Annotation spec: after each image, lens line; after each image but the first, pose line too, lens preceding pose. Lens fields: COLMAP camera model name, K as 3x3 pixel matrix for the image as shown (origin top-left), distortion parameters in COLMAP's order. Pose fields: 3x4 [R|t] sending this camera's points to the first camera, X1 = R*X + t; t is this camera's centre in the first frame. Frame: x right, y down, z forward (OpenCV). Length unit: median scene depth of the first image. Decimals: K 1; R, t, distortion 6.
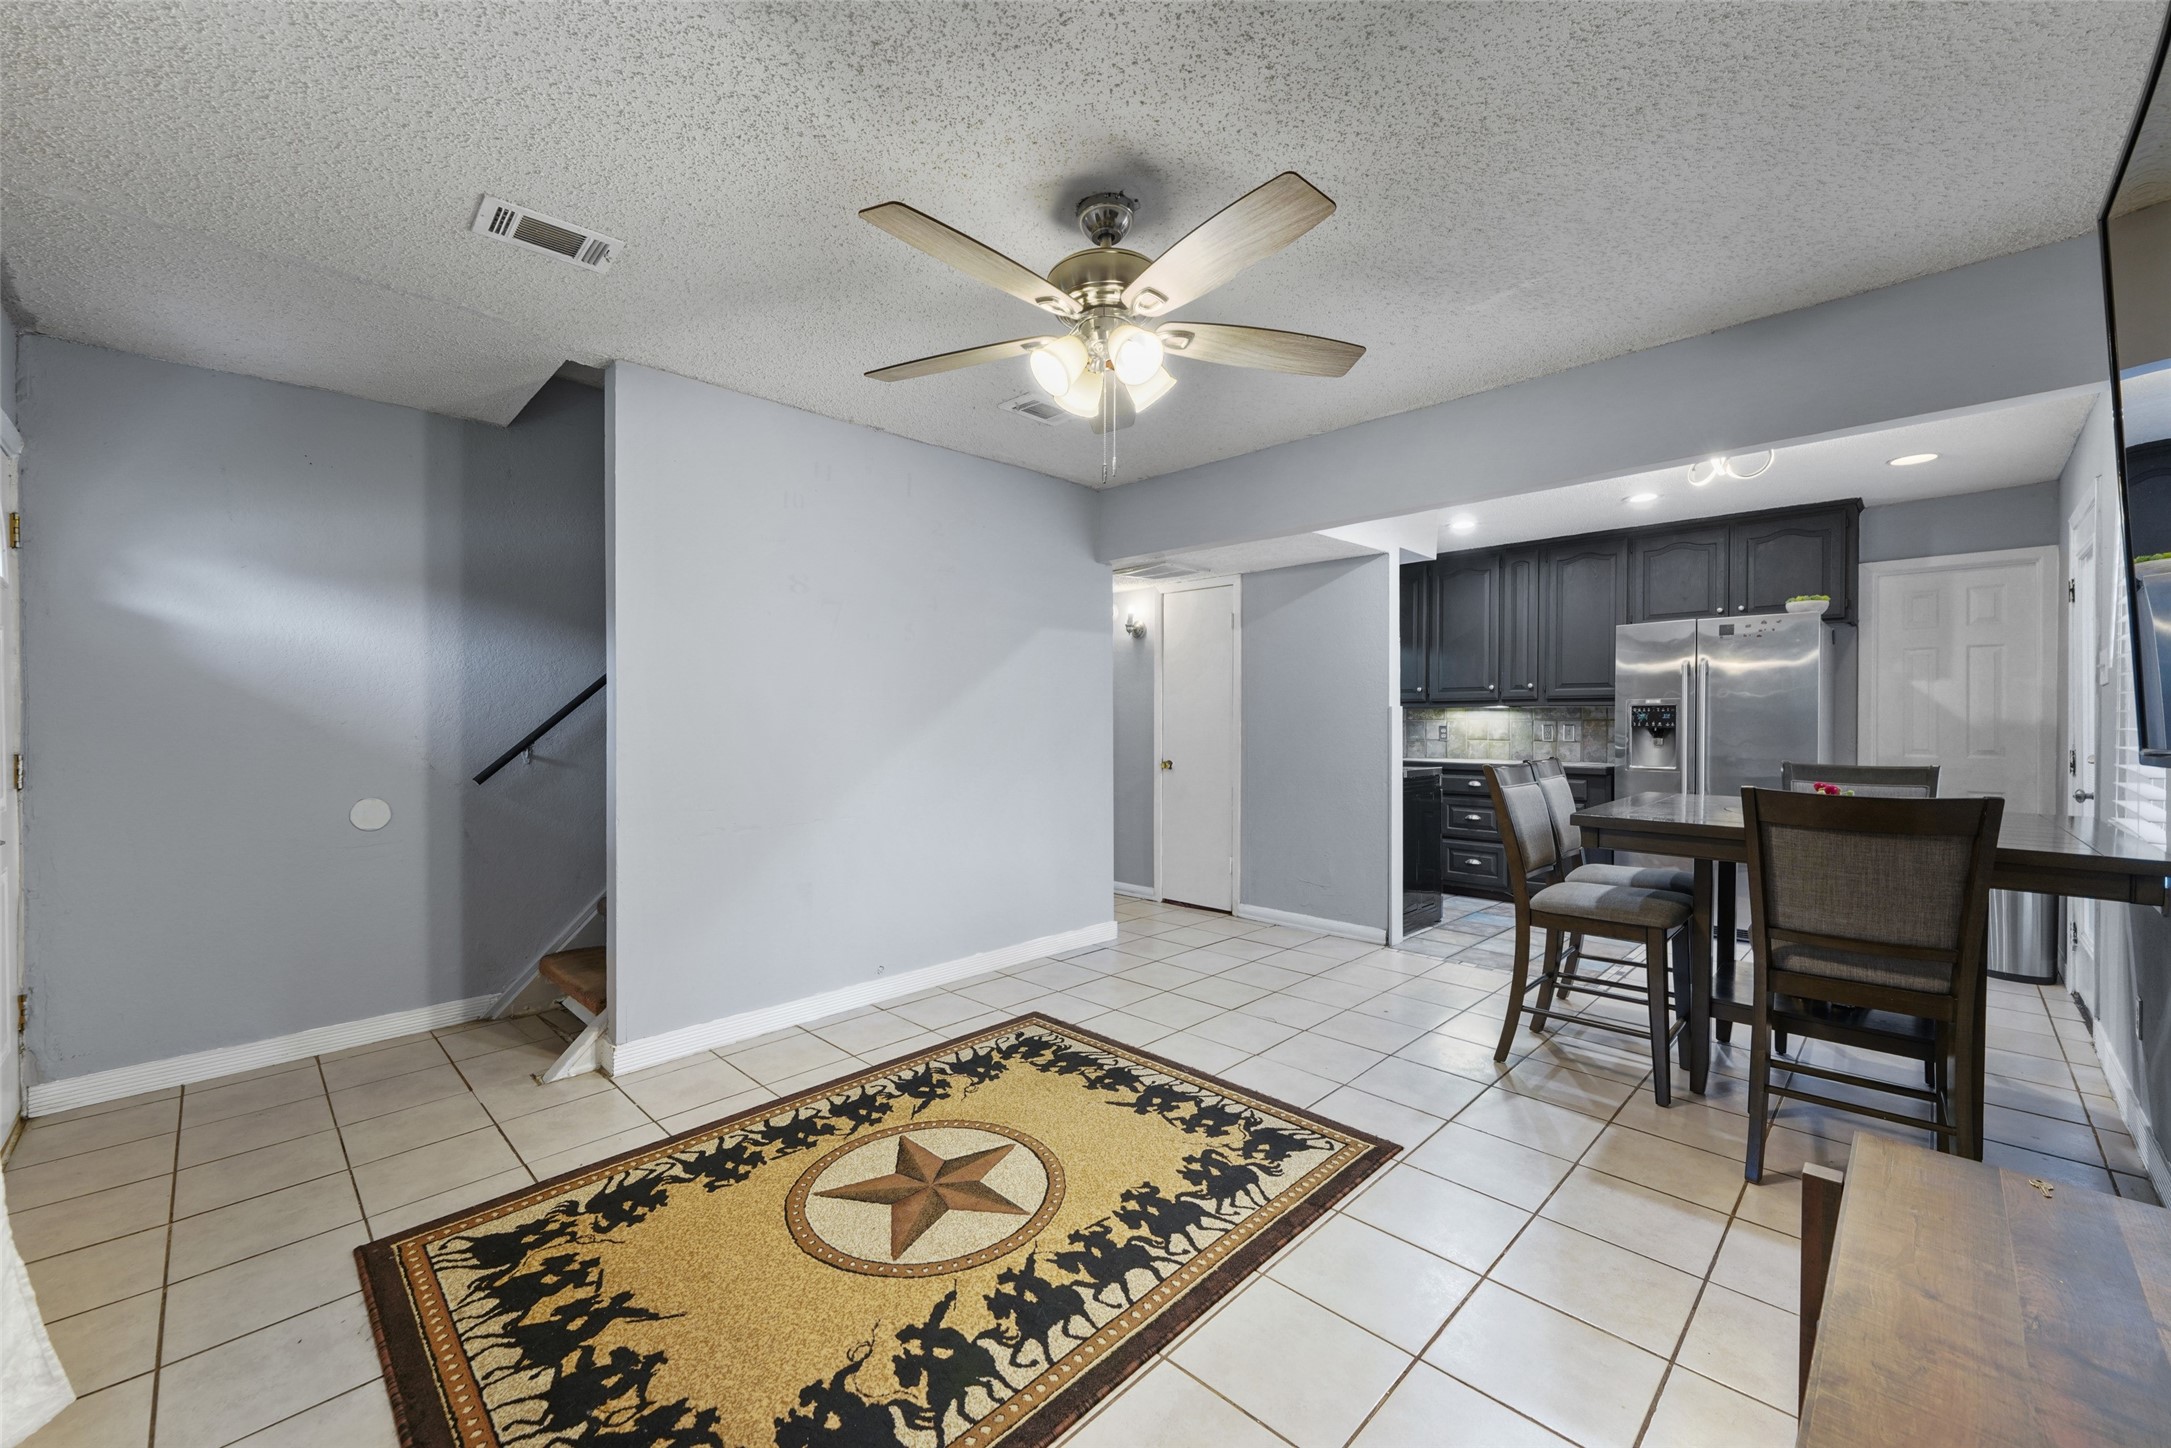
lens RADIAL K [[855.9, 0, 1054.3], [0, 855.9, 726.9], [0, 0, 1]] dist [0.002919, -0.000105]
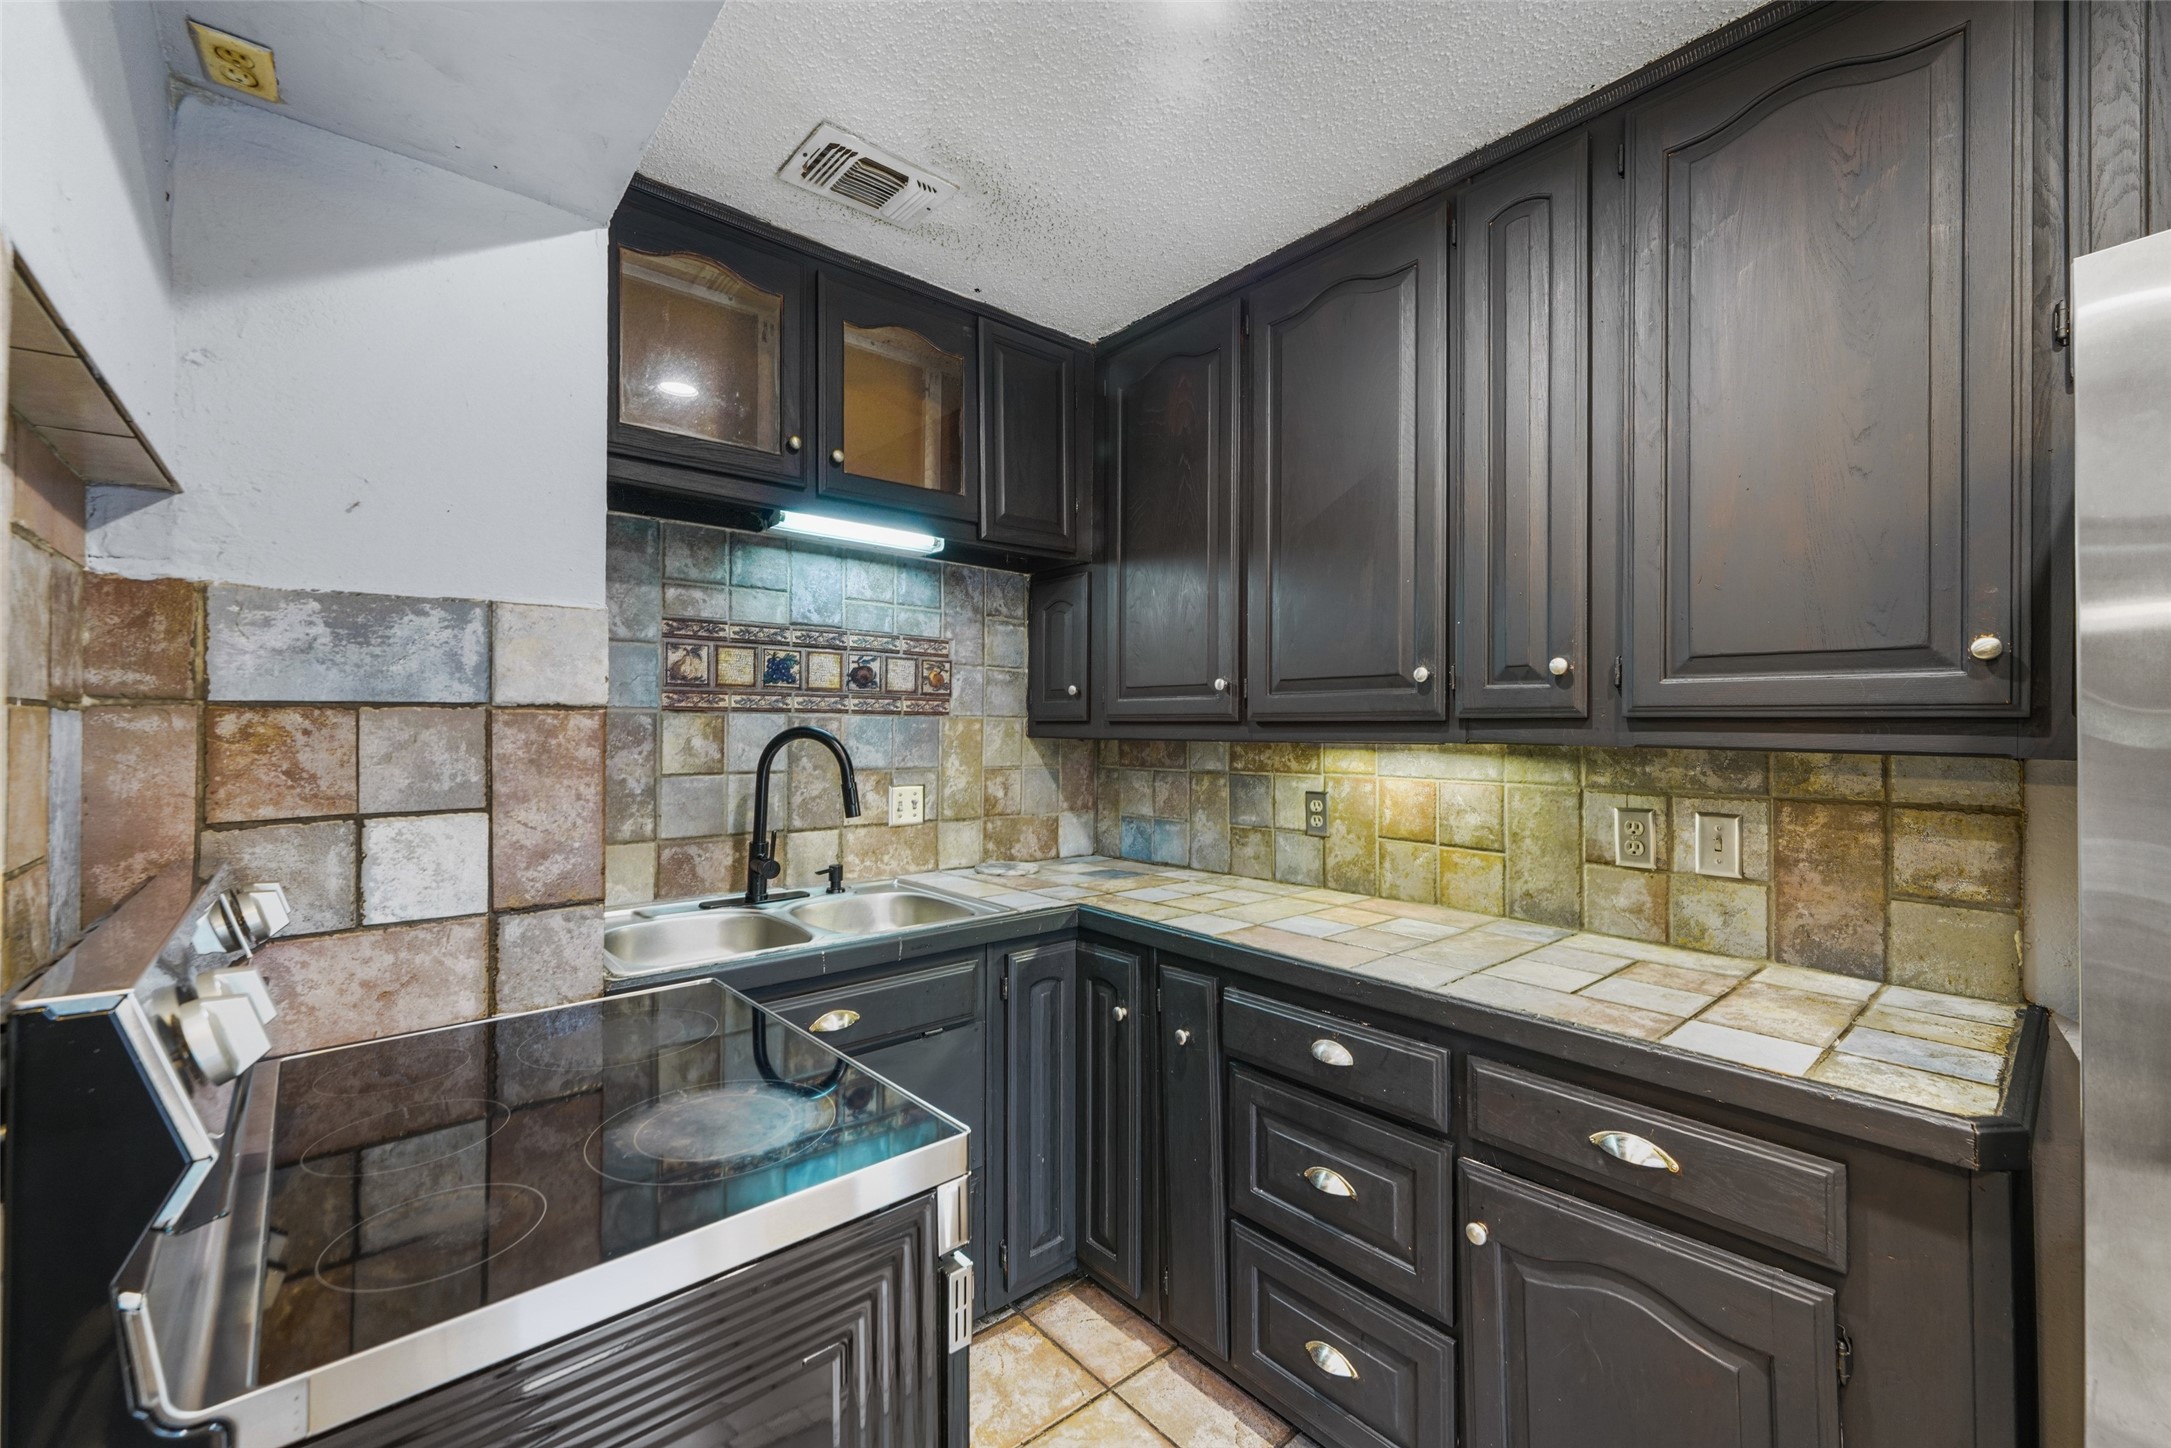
lens RADIAL K [[875.4, 0, 1048.5], [0, 875.4, 714.3], [0, 0, 1]] dist [0.006348, -0.000314]
pose [[0.996833, 0.000767, -0.079525, 0.892920], [-0.002152, 0.999847, -0.017341, -0.061027], [0.079499, 0.017458, 0.996682, 1.528244]]
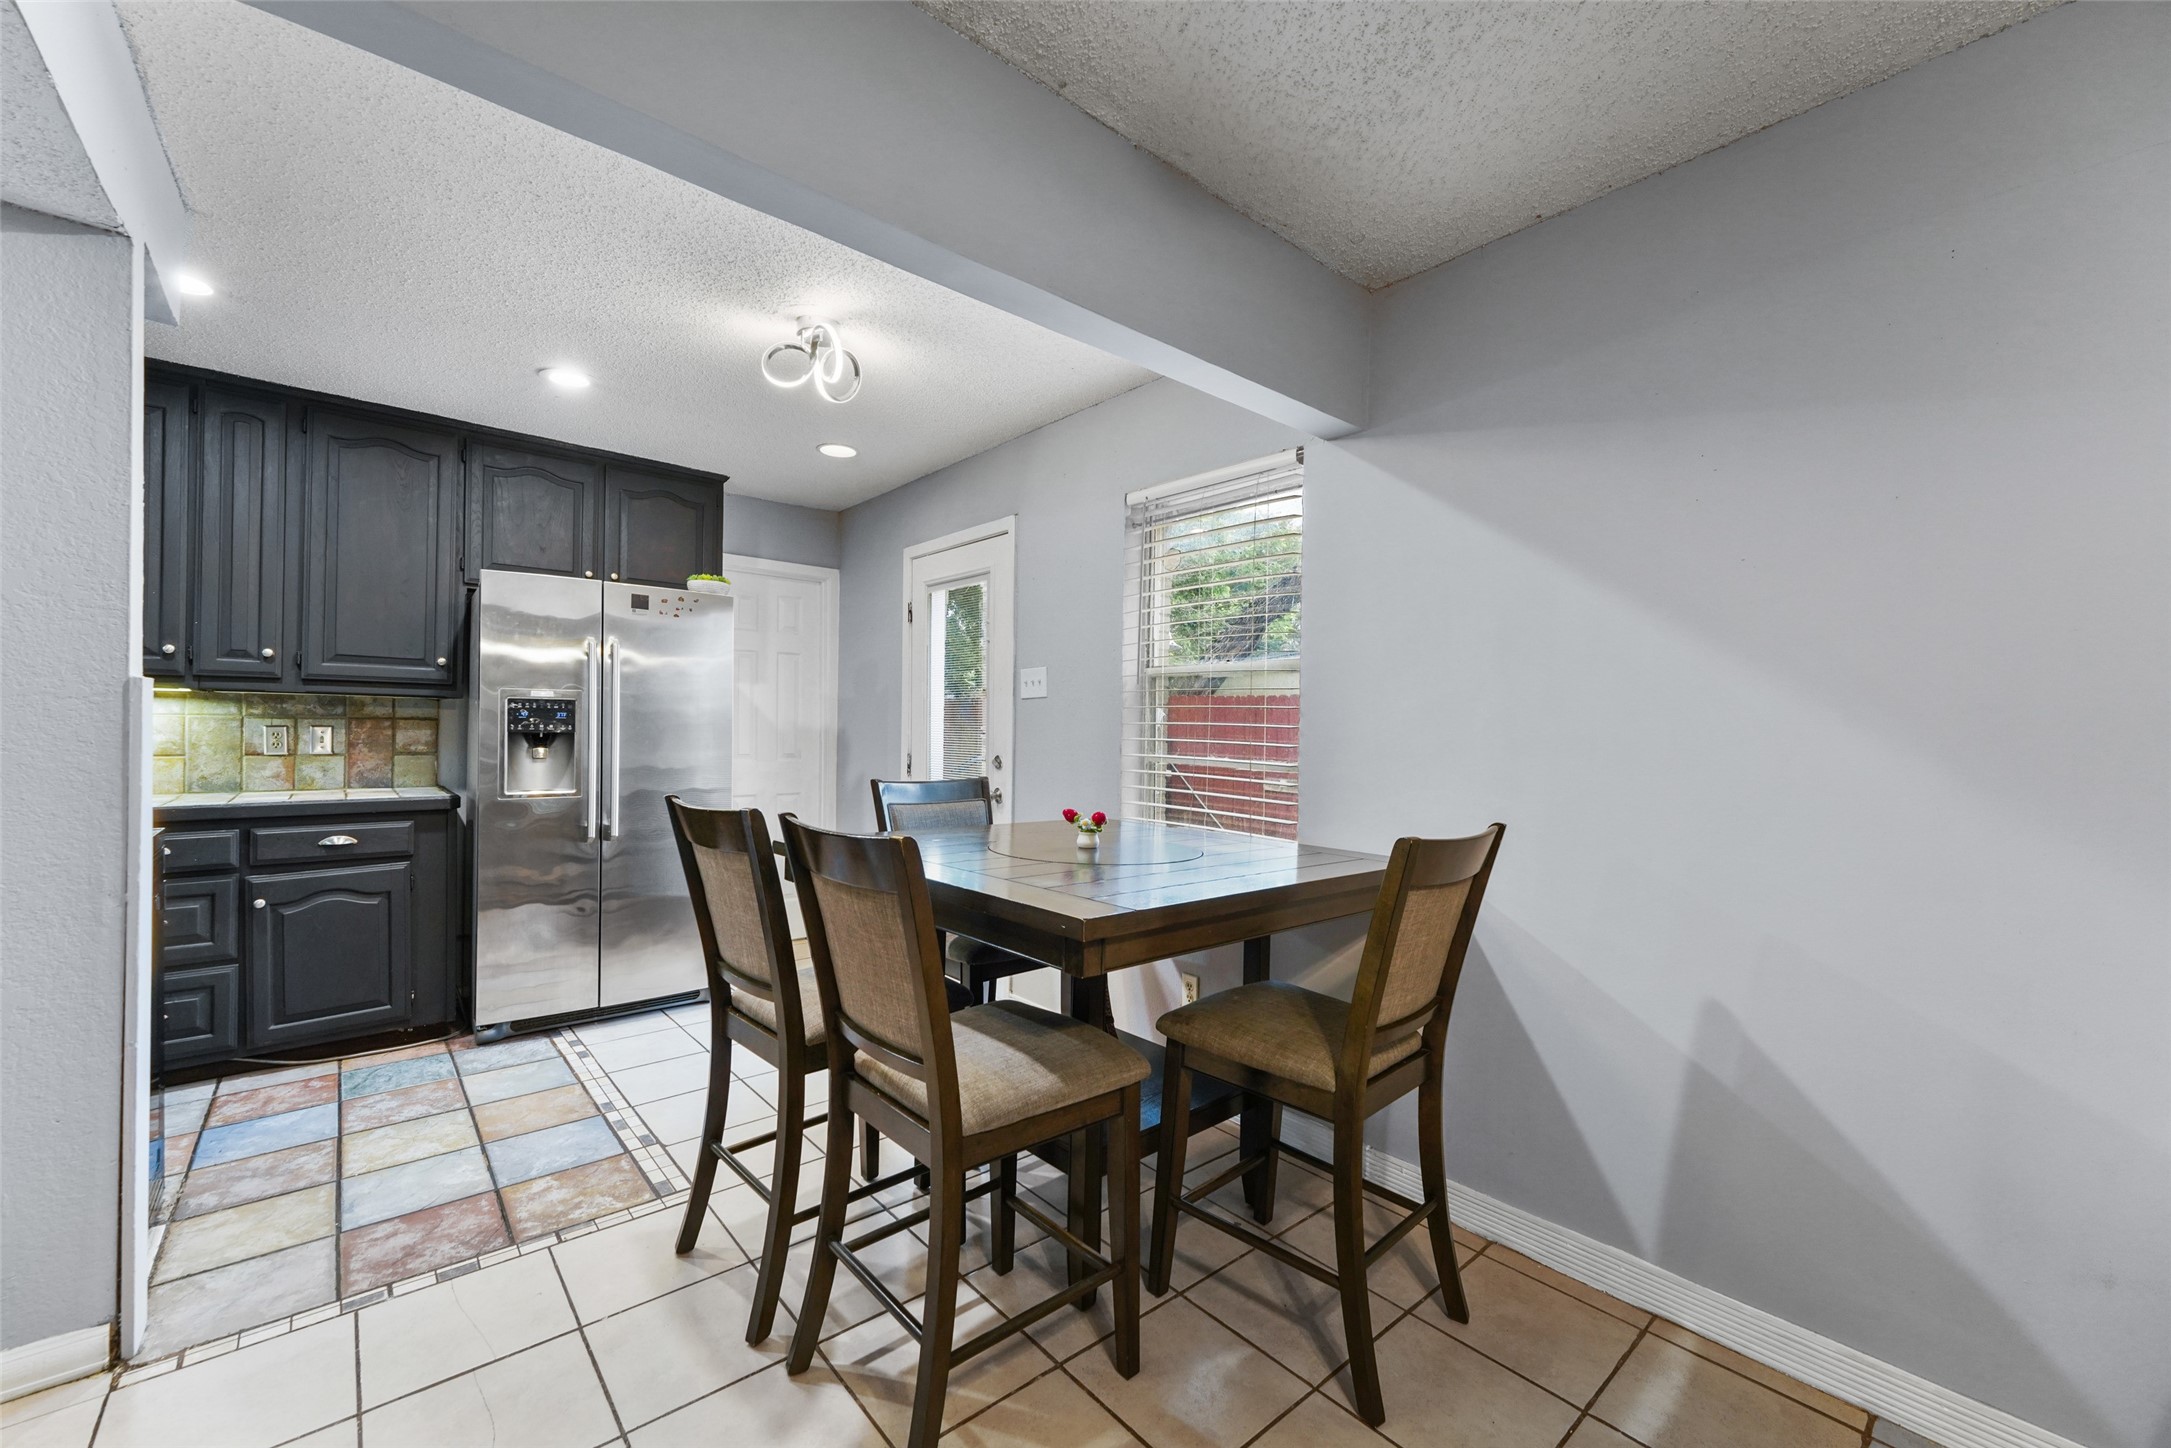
lens RADIAL K [[861.8, 0, 1085.5], [0, 861.8, 724.0], [0, 0, 1]] dist [0.001388, -0.000222]
pose [[0.055792, 0.005905, 0.998425, 0.099550], [-0.006746, 0.999962, -0.005538, -0.008753], [-0.998420, -0.006426, 0.055830, 0.969409]]
